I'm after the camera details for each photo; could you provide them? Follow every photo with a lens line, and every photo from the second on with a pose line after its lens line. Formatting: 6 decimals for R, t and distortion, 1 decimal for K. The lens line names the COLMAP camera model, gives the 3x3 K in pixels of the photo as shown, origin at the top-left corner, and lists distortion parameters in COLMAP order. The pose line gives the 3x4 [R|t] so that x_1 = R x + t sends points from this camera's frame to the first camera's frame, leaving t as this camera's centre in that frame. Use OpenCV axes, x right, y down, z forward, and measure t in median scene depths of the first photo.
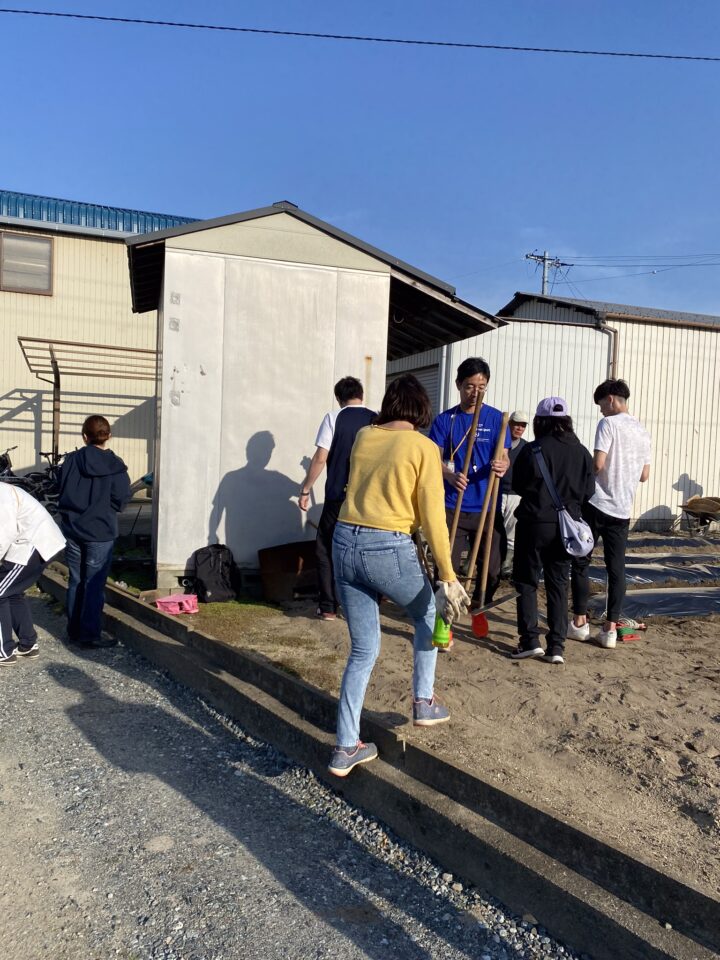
lens RADIAL K [[791.7, 0, 274.0], [0, 791.7, 482.7], [0, 0, 1]] dist [-0.003854, 0.041416]
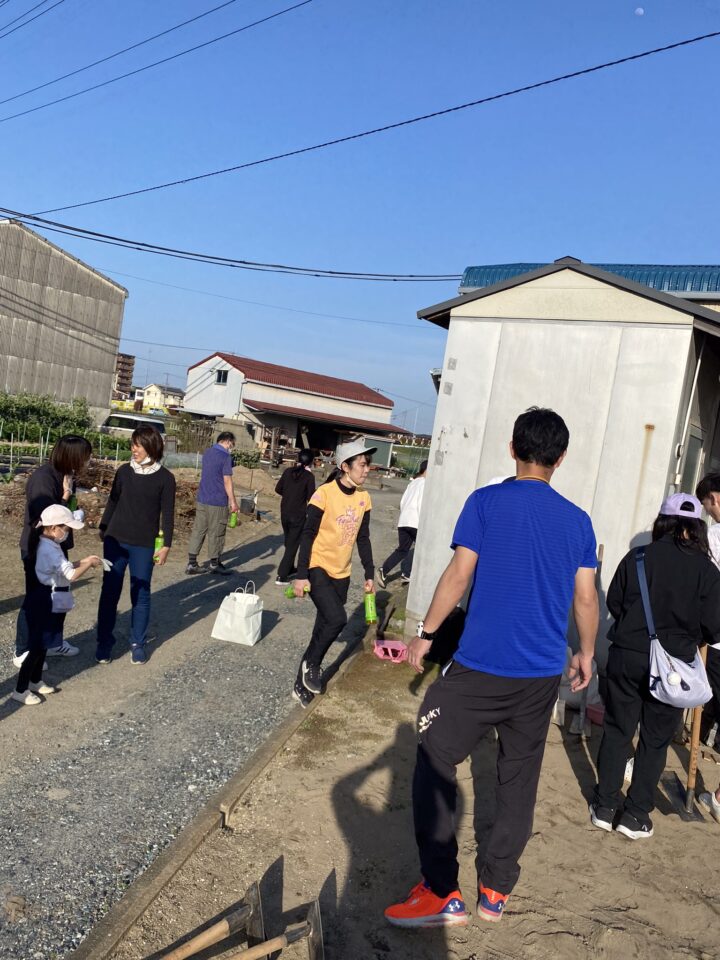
lens RADIAL K [[721.1, 0, 360.0], [0, 721.1, 480.0], [0, 0, 1]] dist [0.028487, -0.017561]
pose [[0.640583, 0.093861, -0.762131, 0.509996], [-0.154258, 0.987998, -0.007978, -0.050468], [0.752235, 0.122675, 0.647374, 0.289195]]
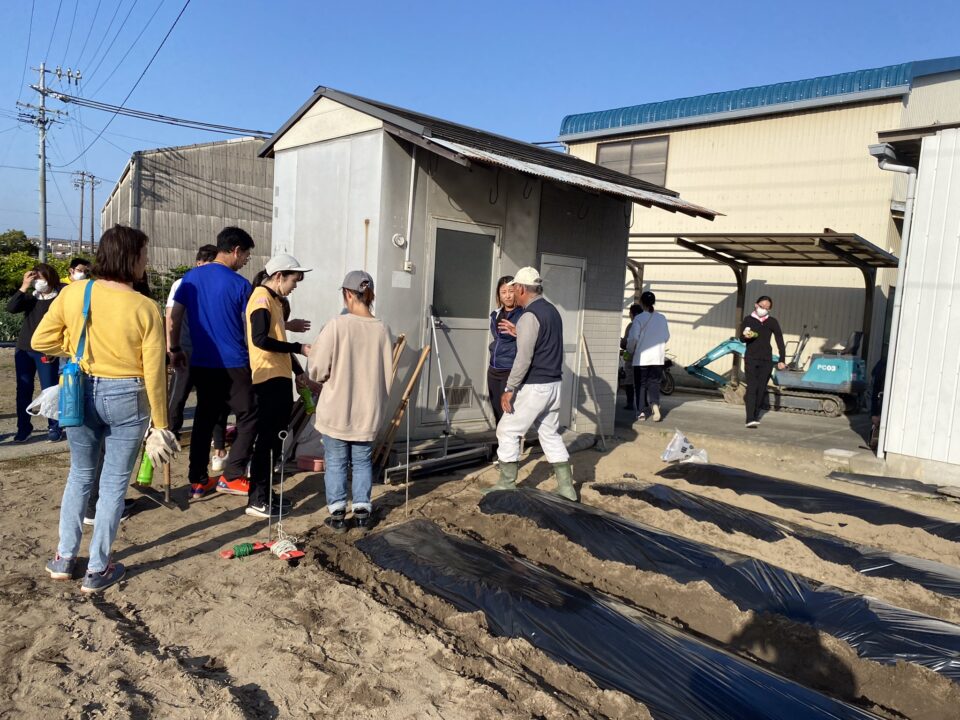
lens RADIAL K [[723.3, 0, 488.1], [0, 723.3, 349.8], [0, 0, 1]] dist [0.018745, 0.000302]
pose [[0.434151, 0.048851, -0.899514, 0.987911], [-0.093095, 0.995615, 0.009138, -0.023741], [0.896017, 0.079773, 0.436796, 0.763273]]
